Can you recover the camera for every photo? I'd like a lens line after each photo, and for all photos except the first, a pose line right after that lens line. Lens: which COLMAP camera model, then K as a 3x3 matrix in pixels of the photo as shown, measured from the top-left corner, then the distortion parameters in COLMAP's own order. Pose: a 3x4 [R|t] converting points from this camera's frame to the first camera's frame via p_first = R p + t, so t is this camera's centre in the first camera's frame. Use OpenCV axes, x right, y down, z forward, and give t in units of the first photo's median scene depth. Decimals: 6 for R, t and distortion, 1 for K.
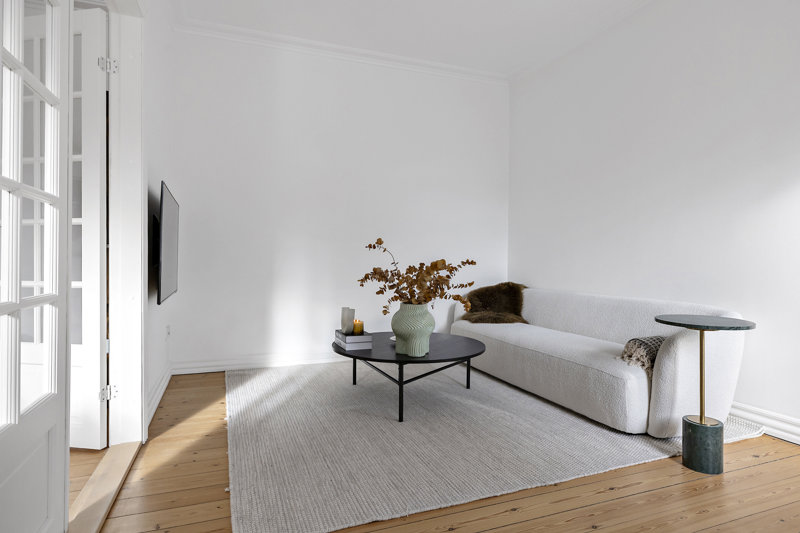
lens RADIAL K [[447.0, 0, 400.0], [0, 447.0, 266.5], [0, 0, 1]] dist [0.002041, 0.000504]
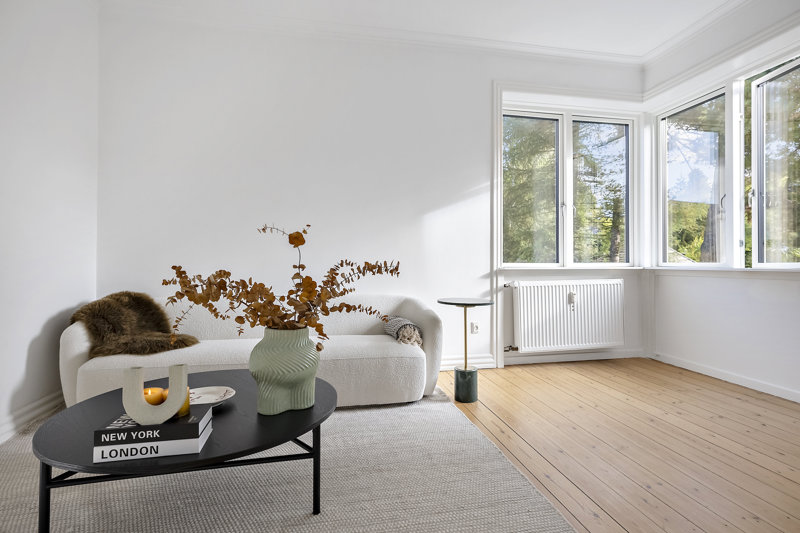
lens RADIAL K [[408.9, 0, 400.0], [0, 408.9, 266.5], [0, 0, 1]] dist [-0.001990, -0.000149]
pose [[0.164937, -0.006461, 0.986283, -0.660022], [0.014297, 0.999889, 0.004159, 0.000069], [-0.986200, 0.013415, 0.165011, 0.951753]]
